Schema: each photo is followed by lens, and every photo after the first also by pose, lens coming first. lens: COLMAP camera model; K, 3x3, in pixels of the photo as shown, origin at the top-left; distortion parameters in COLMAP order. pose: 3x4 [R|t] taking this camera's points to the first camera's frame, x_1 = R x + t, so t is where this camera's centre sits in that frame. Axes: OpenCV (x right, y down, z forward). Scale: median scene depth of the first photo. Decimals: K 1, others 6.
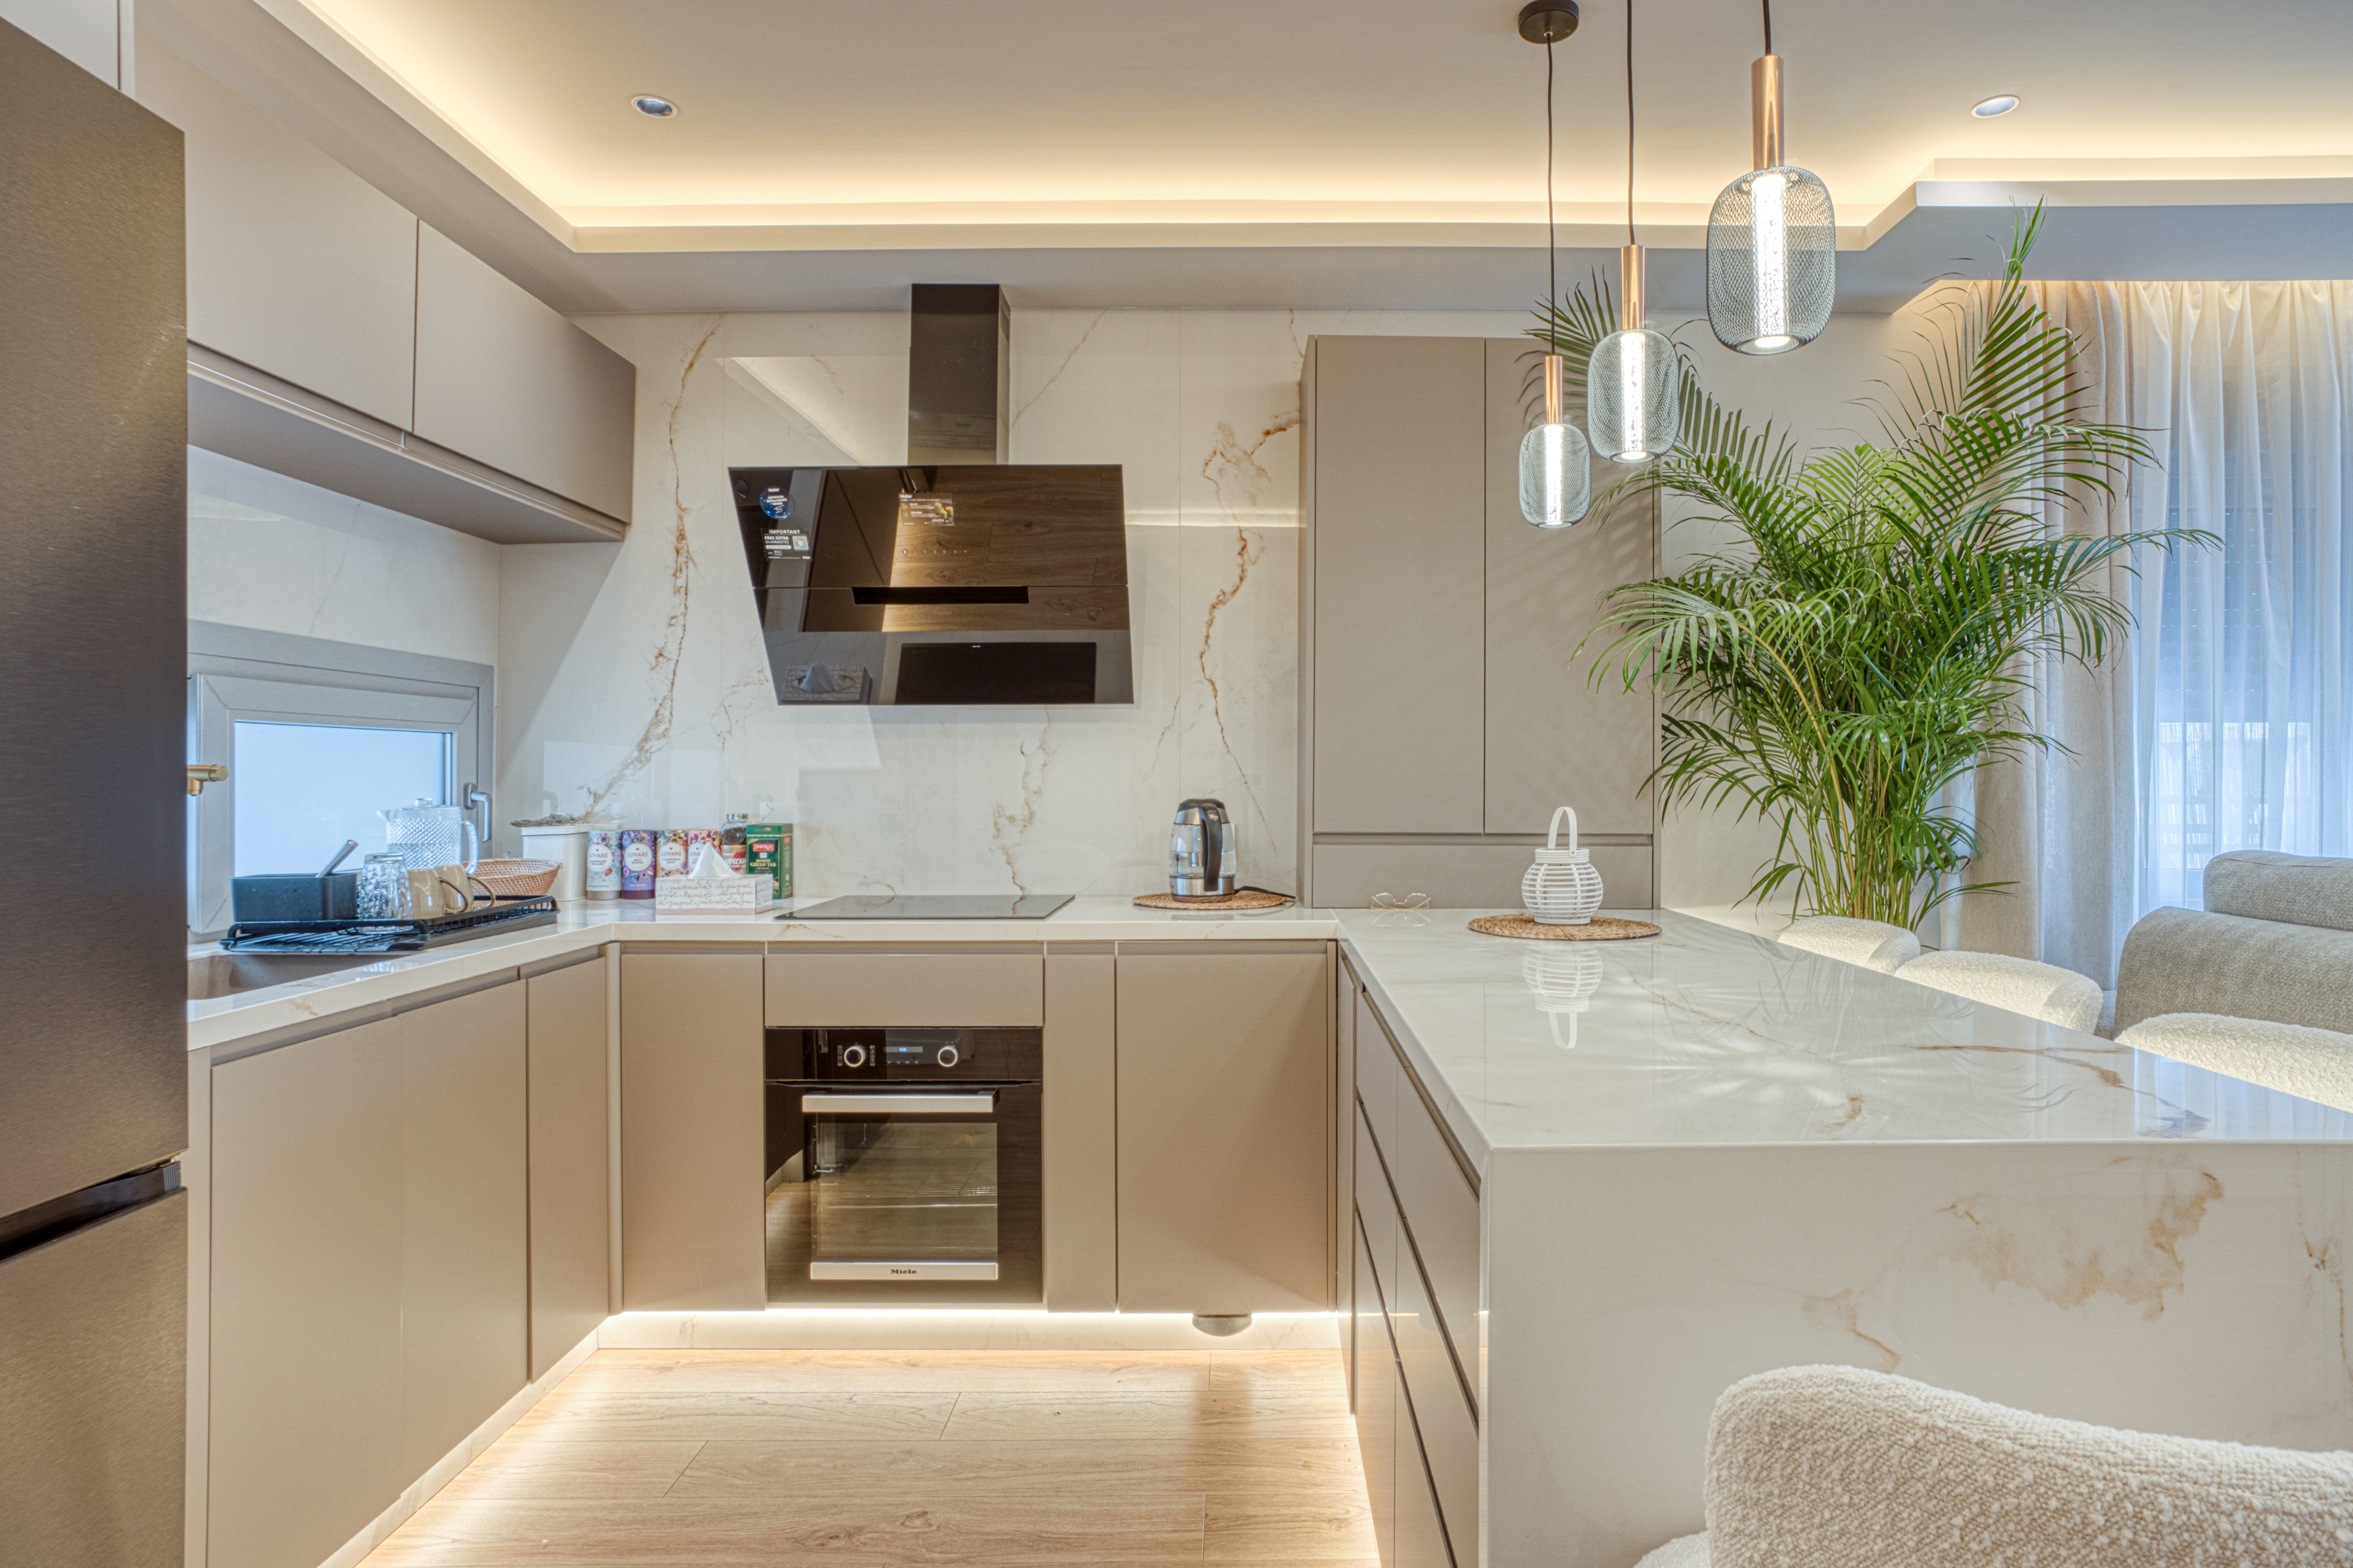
lens RADIAL K [[1338.6, 0, 1167.1], [0, 1338.6, 747.0], [0, 0, 1]] dist [-0.025630, 0.003986]
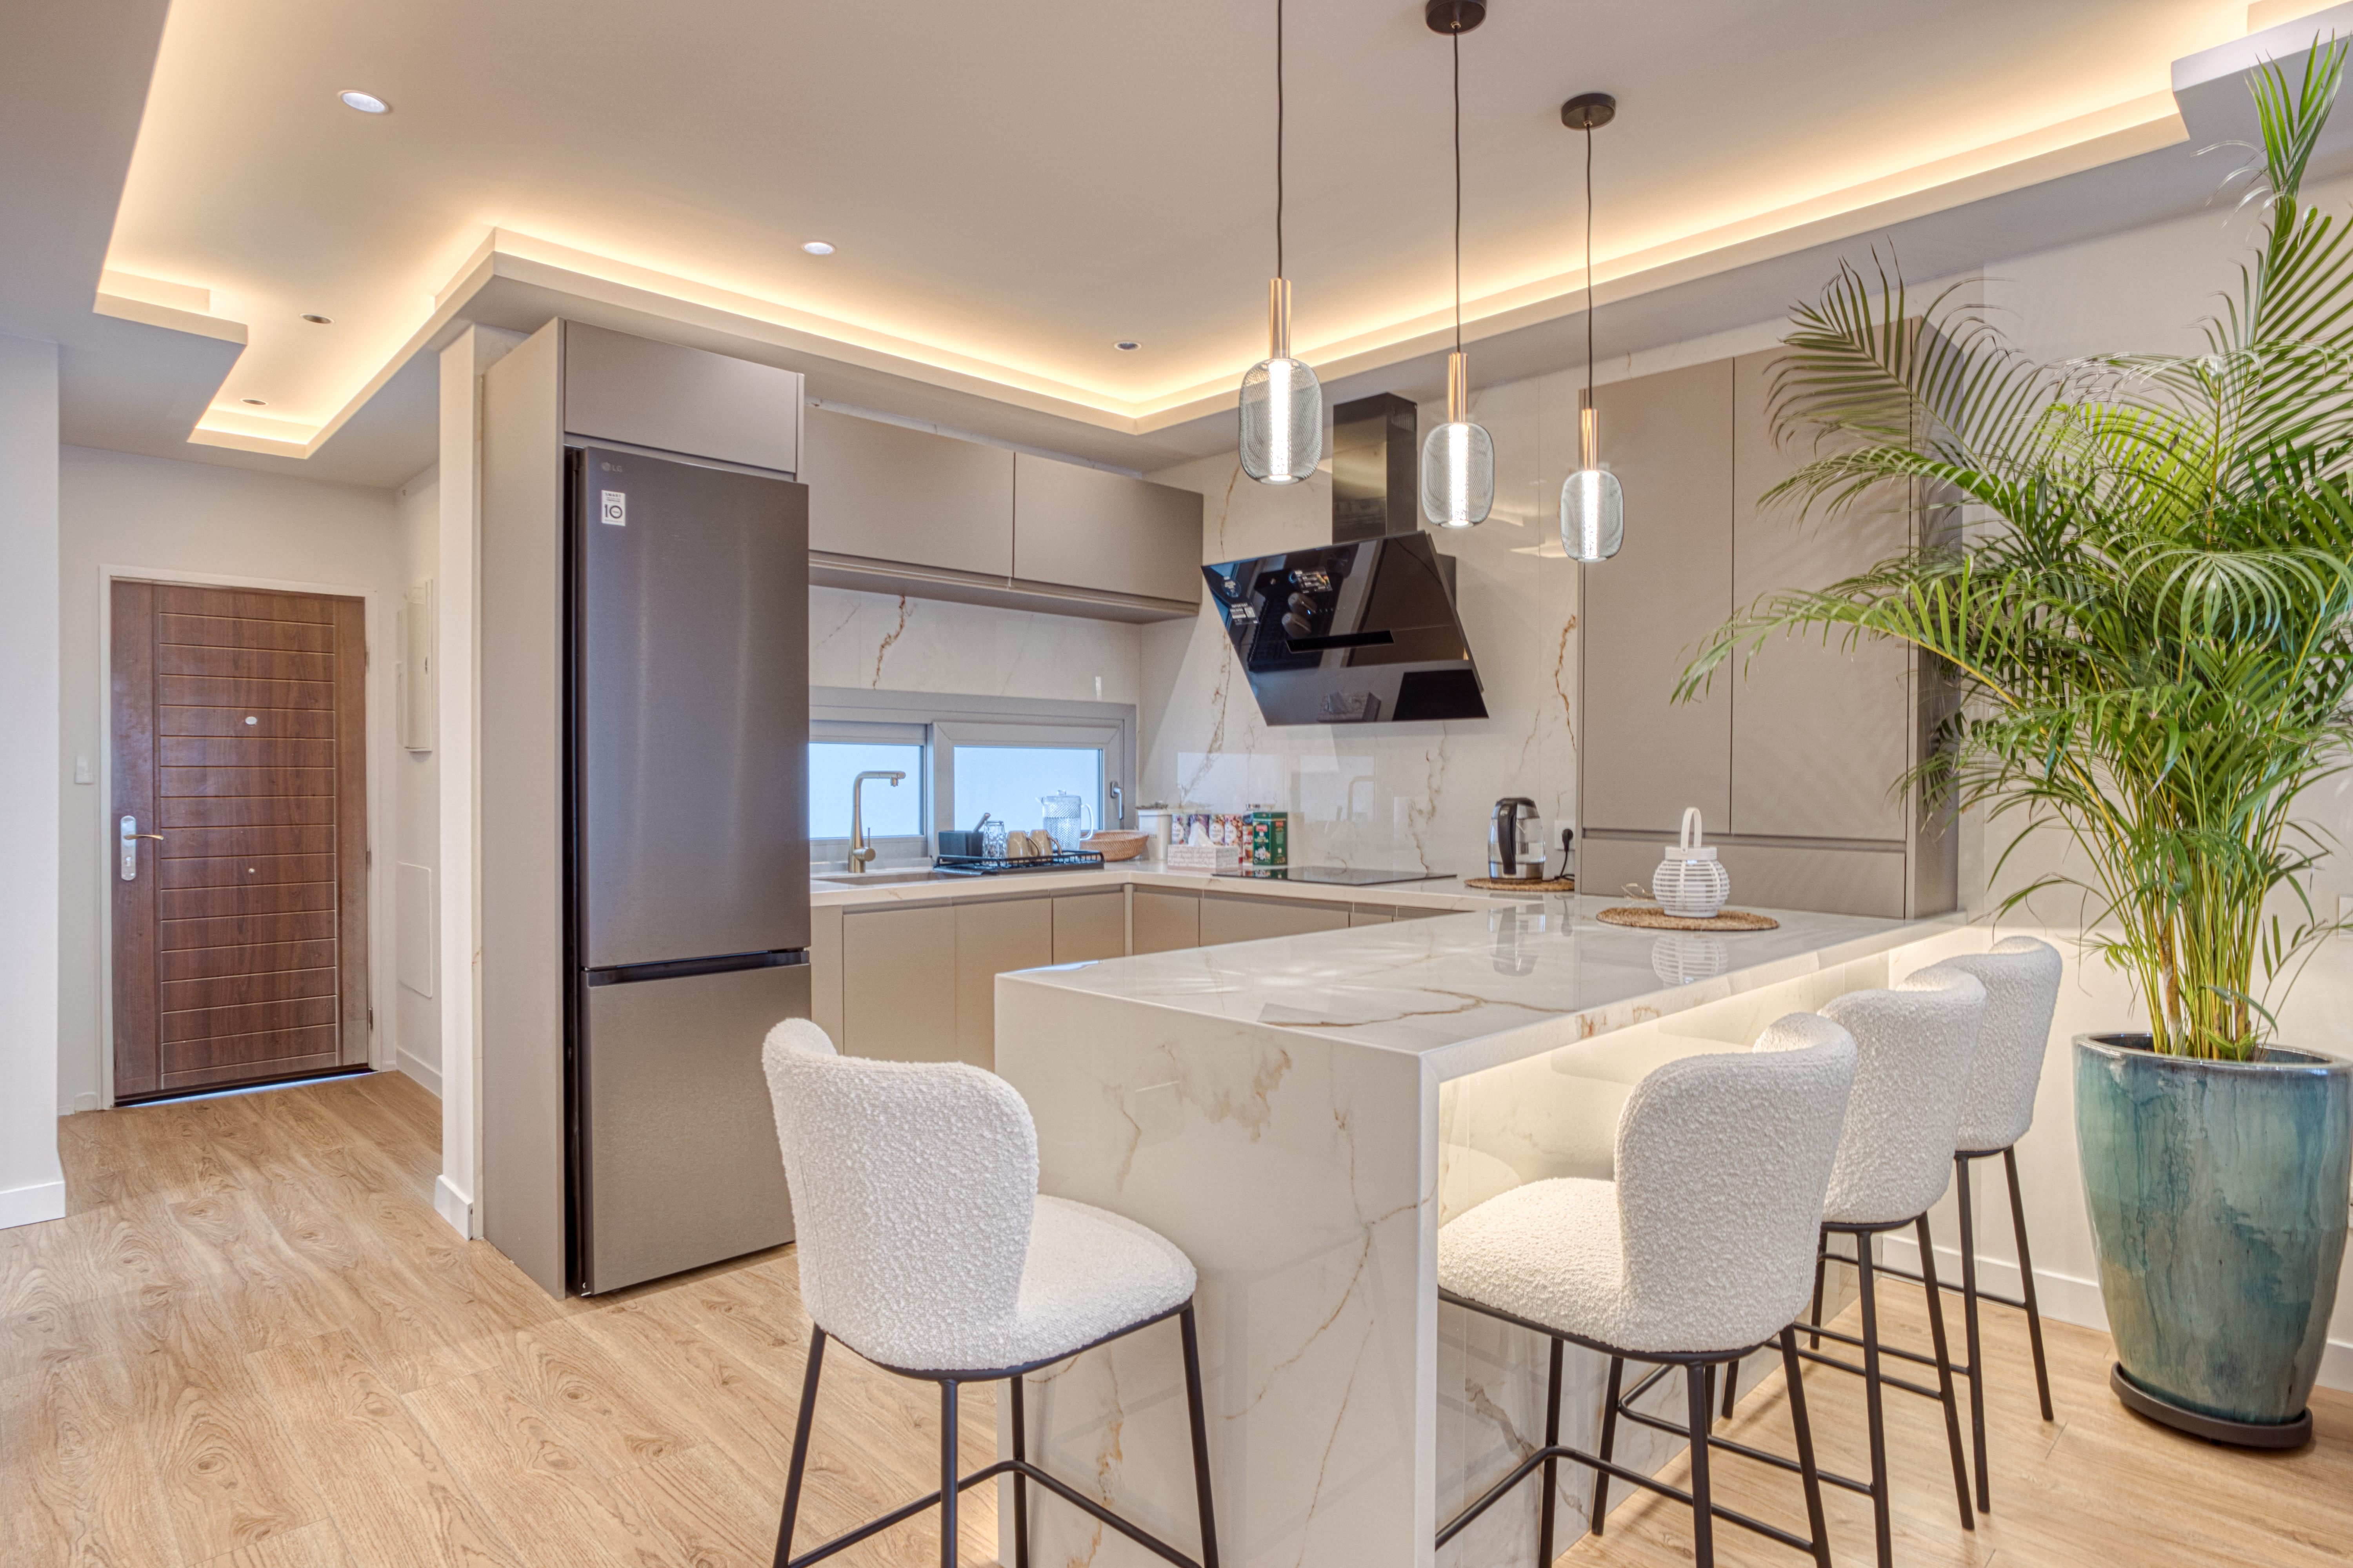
lens RADIAL K [[1300.0, 0, 1183.0], [0, 1300.0, 802.1], [0, 0, 1]] dist [-0.006404, 0.008236]
pose [[0.711299, 0.017144, -0.702681, 0.634549], [0.007682, 0.999453, 0.032160, 0.003573], [0.702848, -0.028273, 0.710778, -0.026163]]
